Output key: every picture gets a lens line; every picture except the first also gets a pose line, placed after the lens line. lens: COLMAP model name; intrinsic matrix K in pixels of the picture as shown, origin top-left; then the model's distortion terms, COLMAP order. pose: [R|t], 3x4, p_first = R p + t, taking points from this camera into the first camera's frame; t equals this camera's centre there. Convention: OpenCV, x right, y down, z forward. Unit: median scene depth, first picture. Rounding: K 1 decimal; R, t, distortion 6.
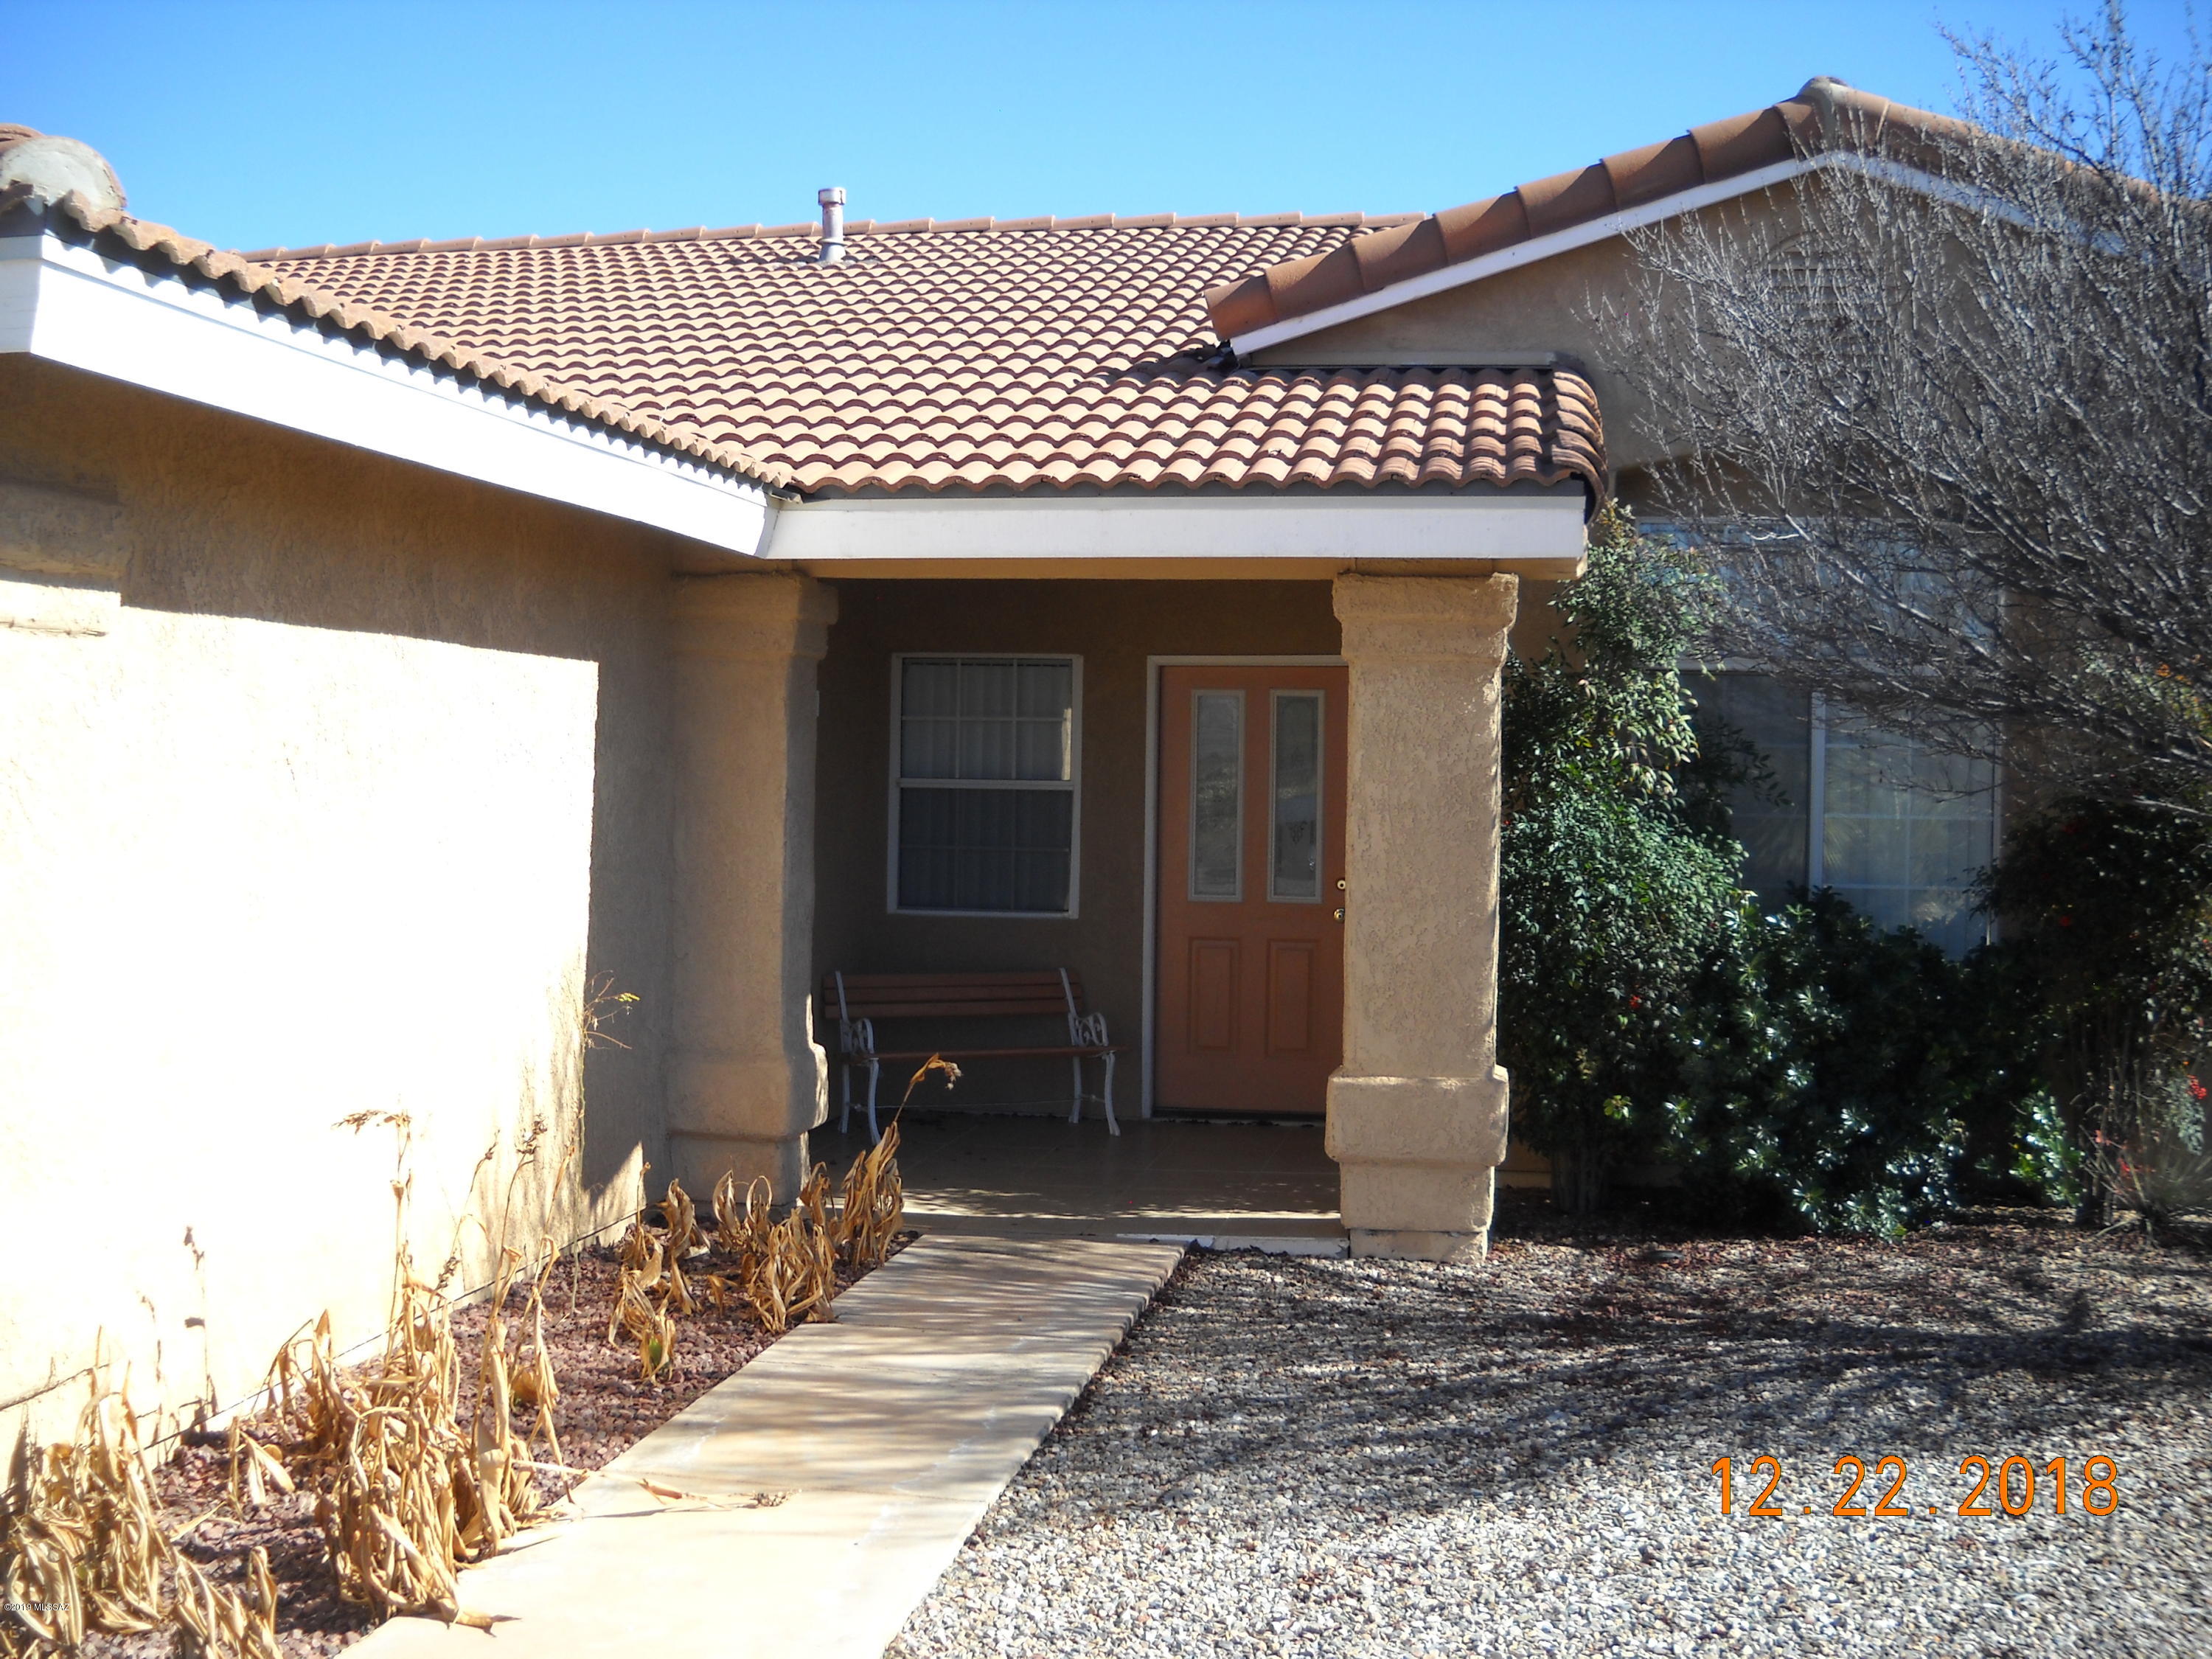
lens RADIAL K [[2492.2, 0, 1113.4], [0, 2492.2, 833.6], [0, 0, 1]] dist [-0.202562, 0.000000]
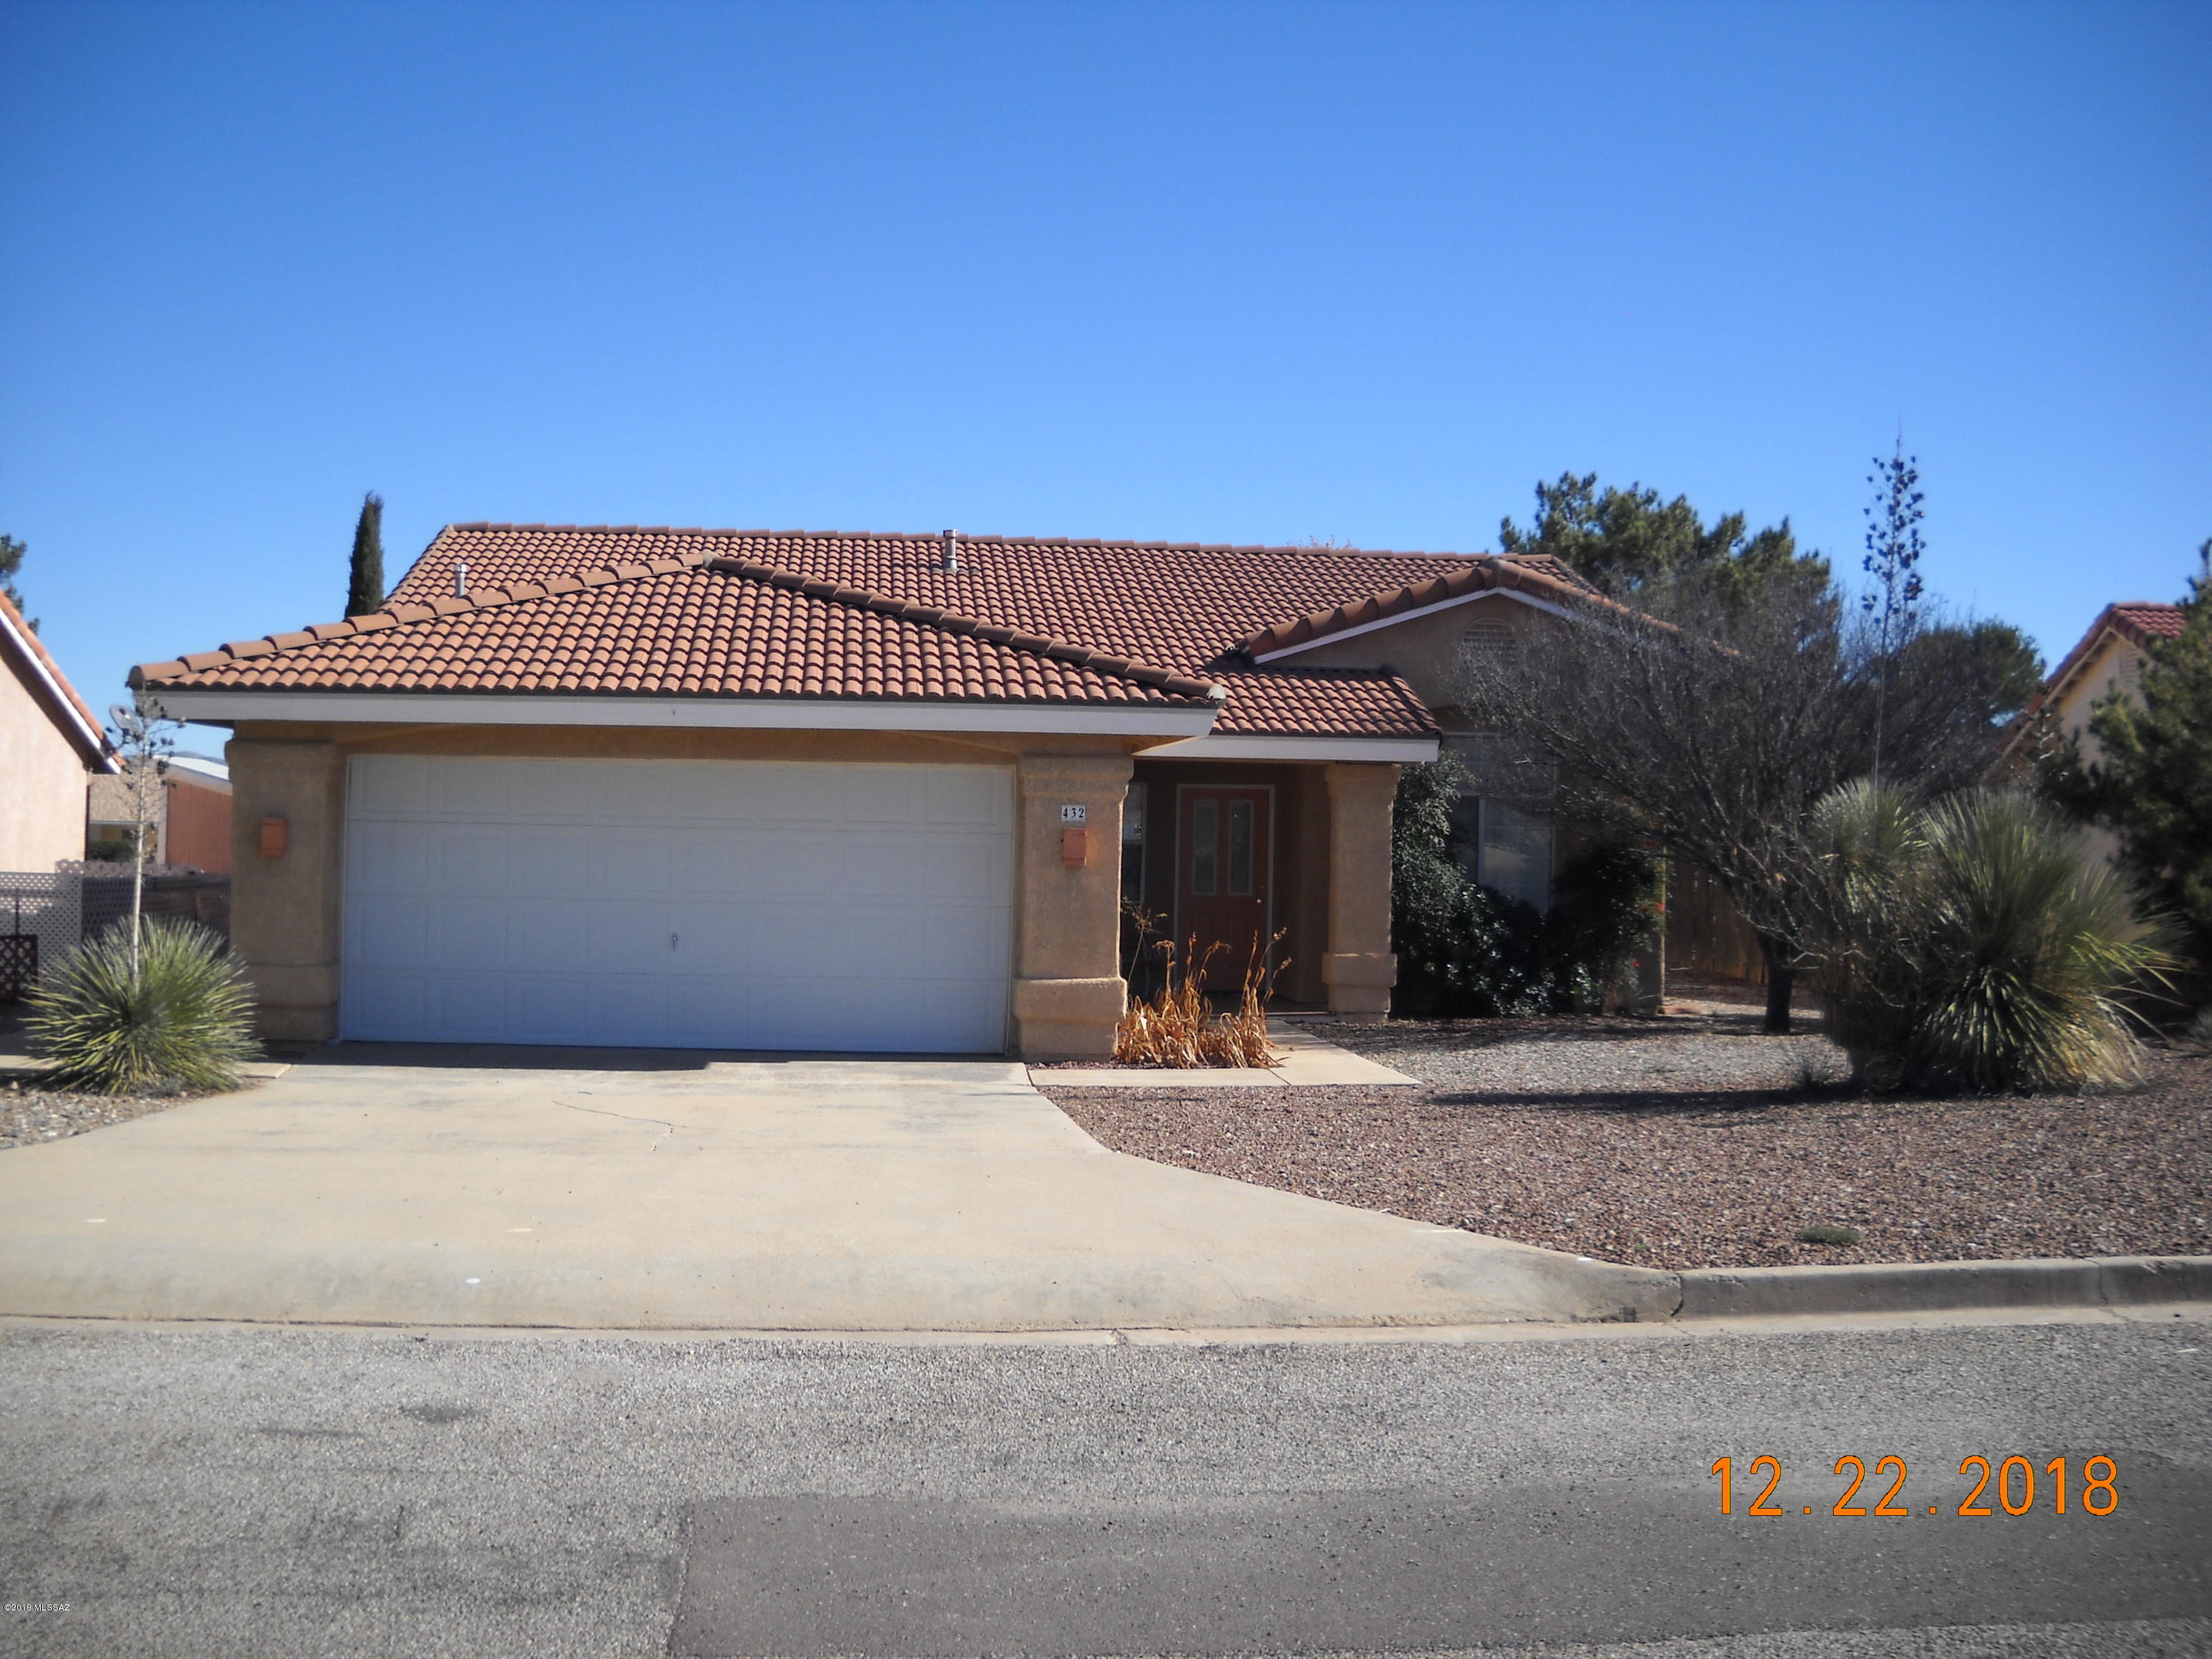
lens RADIAL K [[2492.2, 0, 1125.6], [0, 2492.2, 826.7], [0, 0, 1]] dist [-0.202562, 0.000000]
pose [[0.954981, 0.006208, 0.296601, -0.836069], [0.000486, 0.999747, -0.022488, 0.020597], [-0.296665, 0.021620, 0.954737, -1.337530]]
